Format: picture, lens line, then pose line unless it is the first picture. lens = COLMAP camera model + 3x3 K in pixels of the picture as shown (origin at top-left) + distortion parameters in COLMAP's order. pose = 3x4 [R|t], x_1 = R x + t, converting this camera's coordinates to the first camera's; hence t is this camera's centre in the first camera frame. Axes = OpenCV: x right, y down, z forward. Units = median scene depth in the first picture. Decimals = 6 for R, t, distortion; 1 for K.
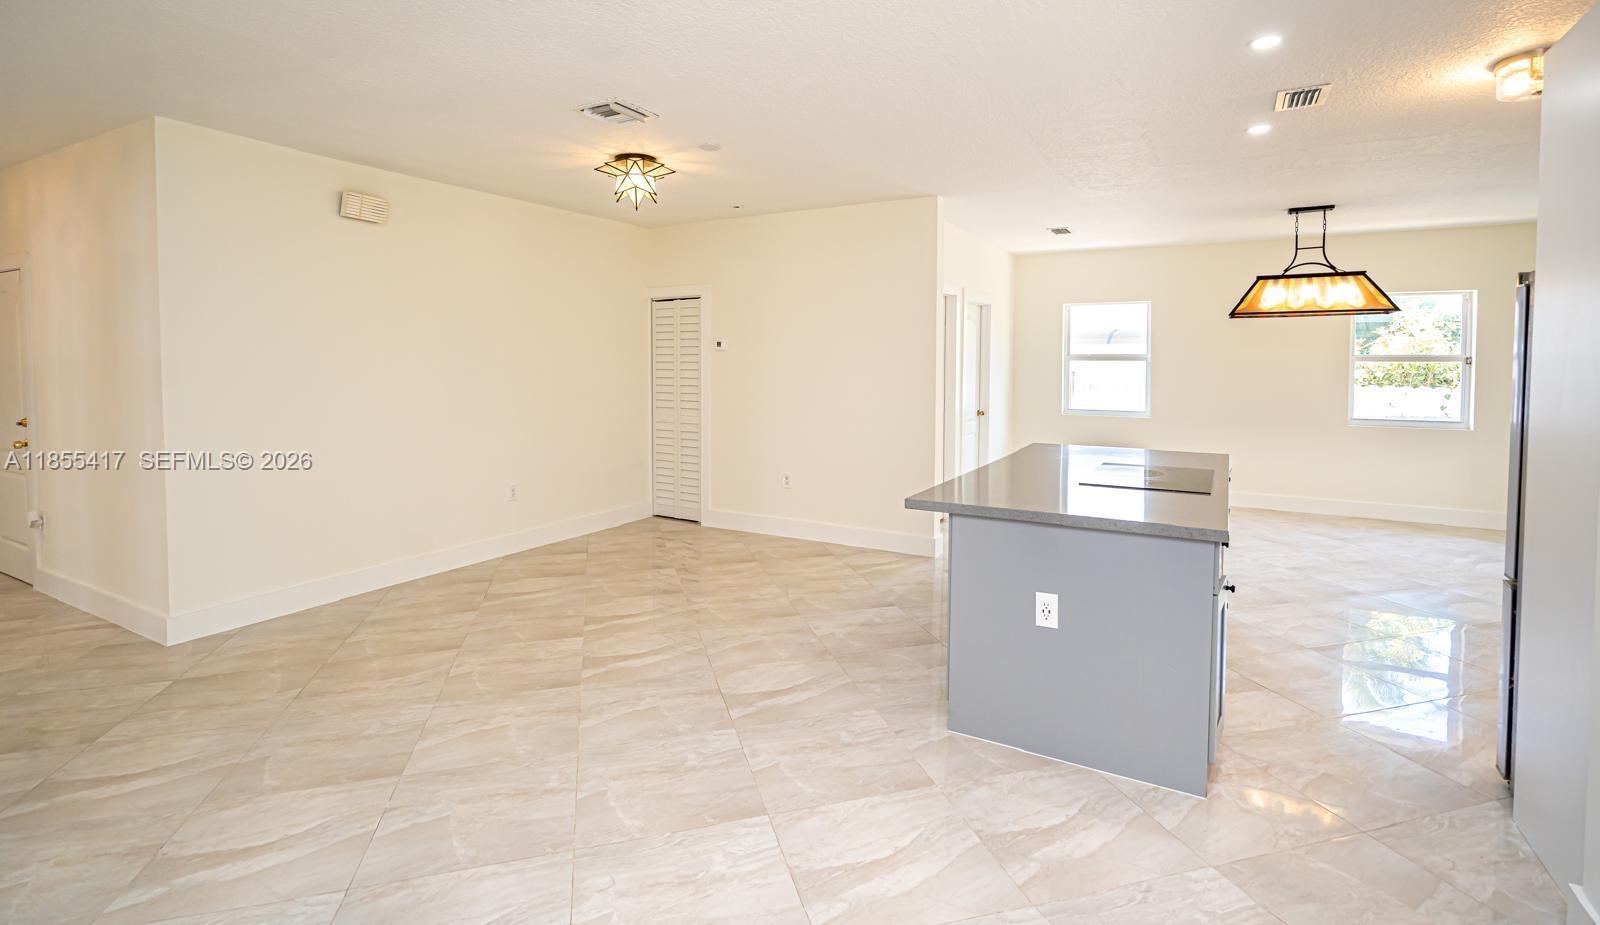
lens RADIAL K [[735.0, 0, 808.7], [0, 735.0, 387.8], [0, 0, 1]] dist [-0.000737, 0.000531]
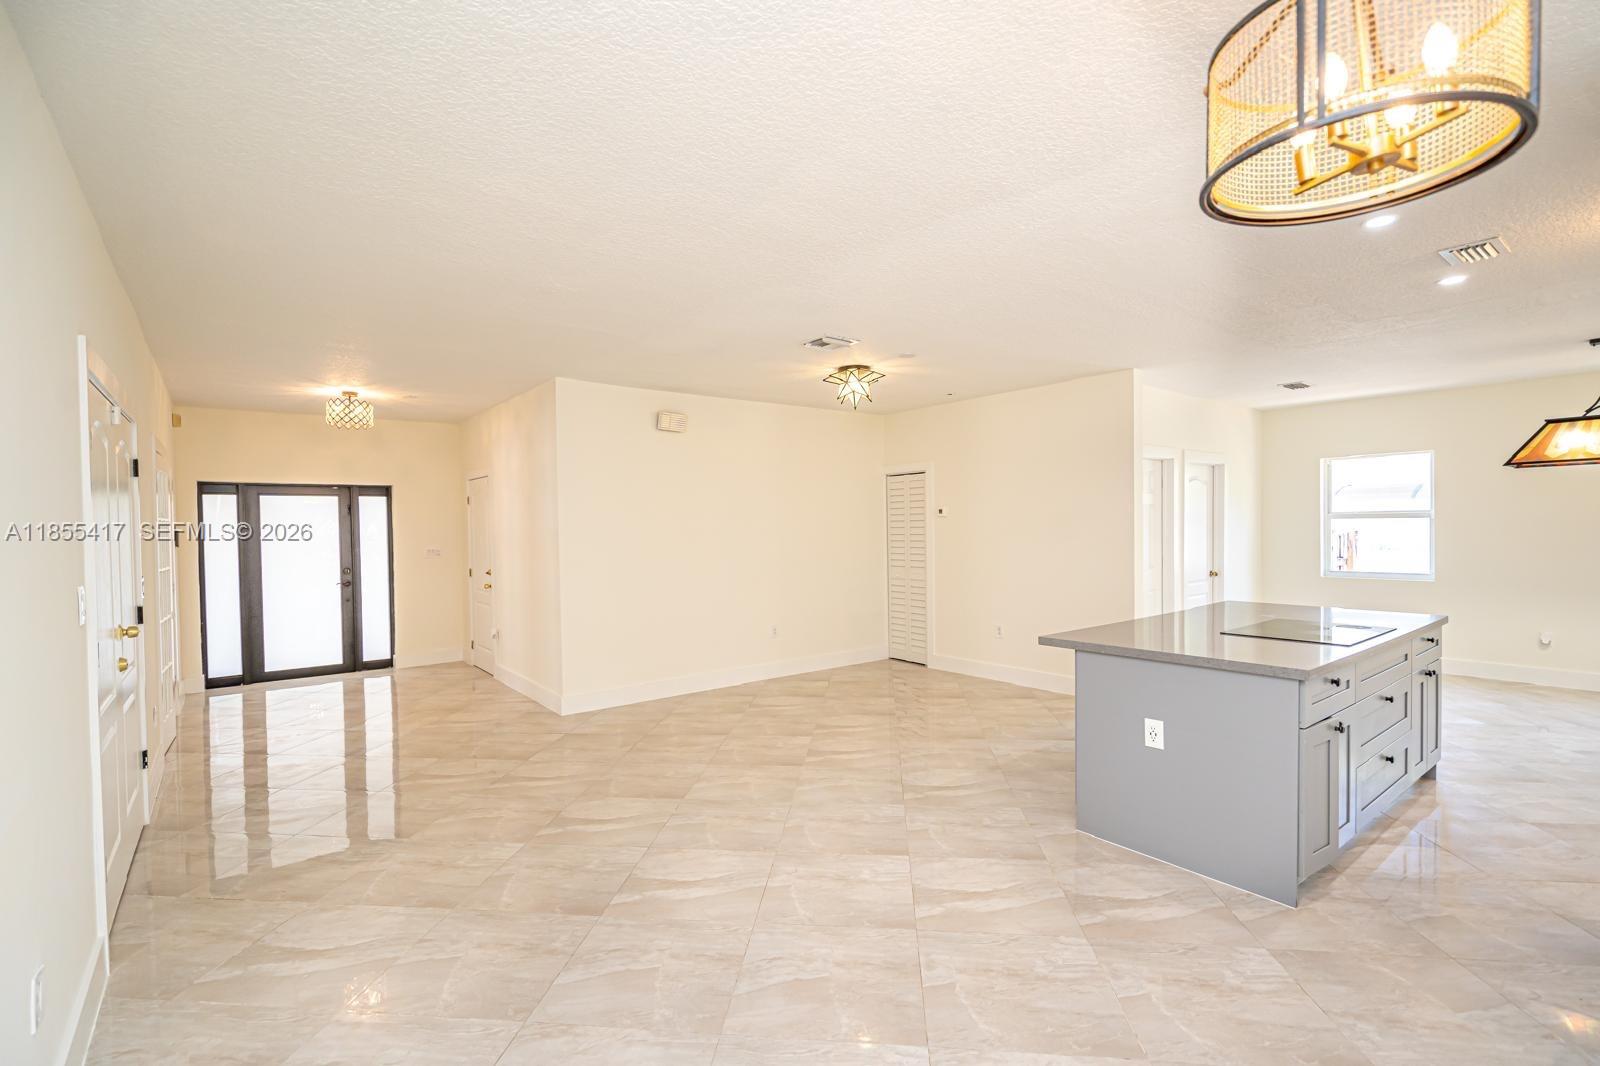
lens RADIAL K [[712.0, 0, 797.8], [0, 712.0, 540.5], [0, 0, 1]] dist [0.000427, 0.000246]
pose [[0.923439, -0.008533, -0.383651, 0.149287], [0.002835, 0.999877, -0.015416, 0.004747], [0.383735, 0.013148, 0.923350, -0.179386]]
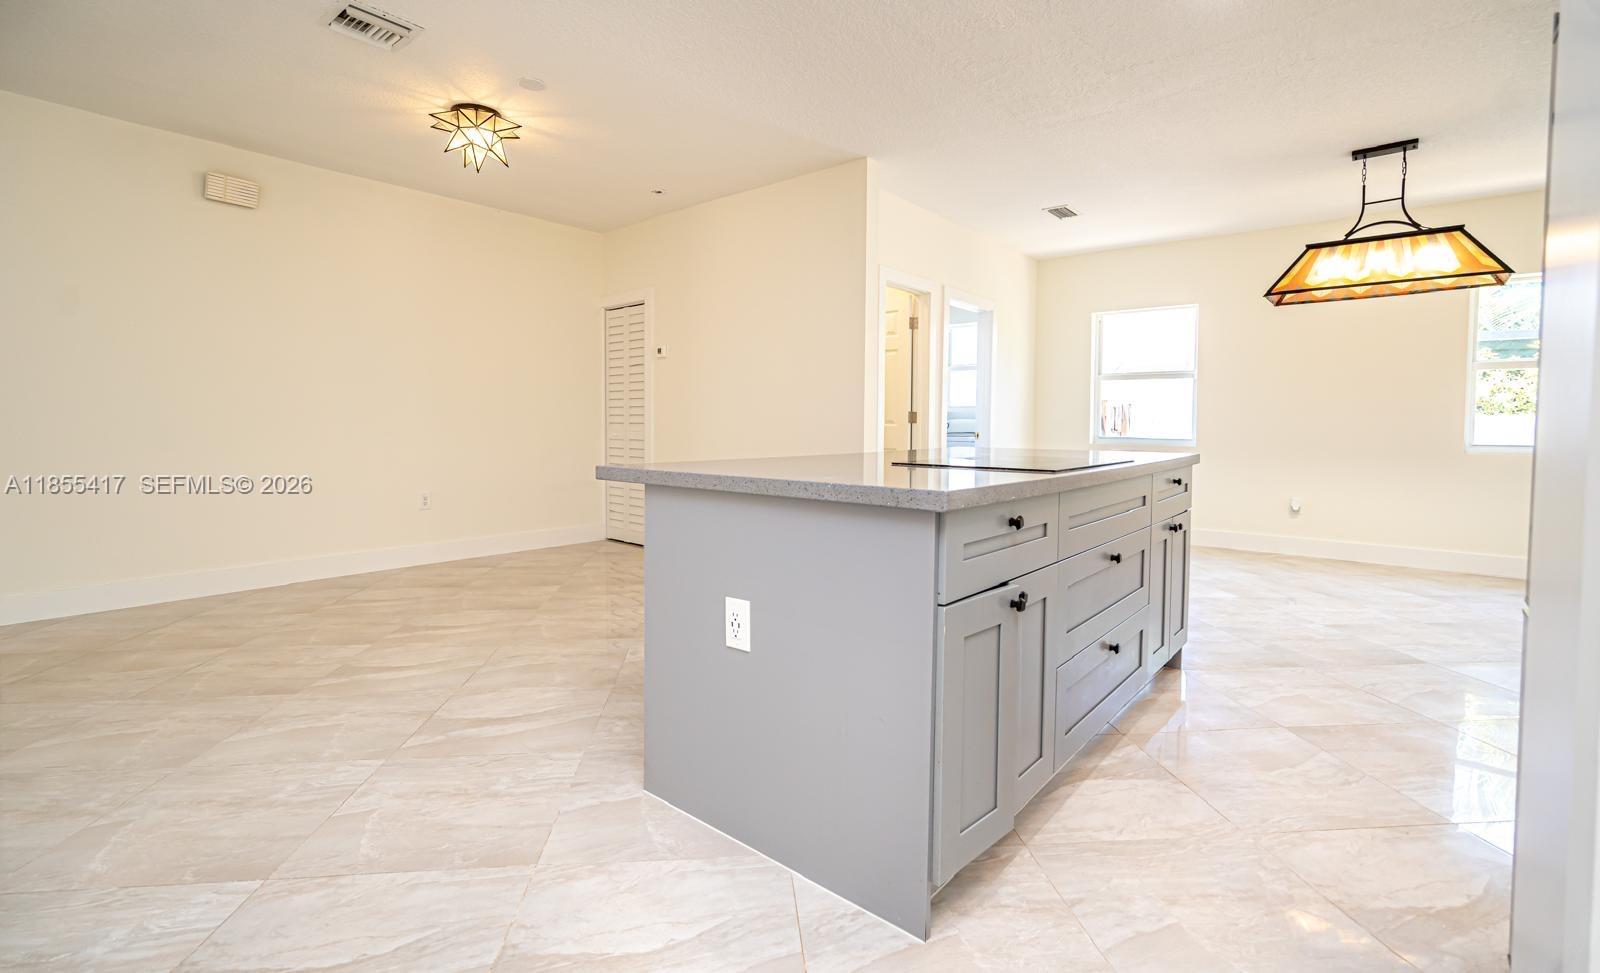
lens RADIAL K [[714.4, 0, 791.0], [0, 714.4, 449.9], [0, 0, 1]] dist [-0.000779, -0.000005]
pose [[0.981904, 0.010844, -0.189070, 0.310952], [-0.010693, 0.999941, 0.001816, 0.090068], [0.189078, 0.000238, 0.981962, 0.233545]]
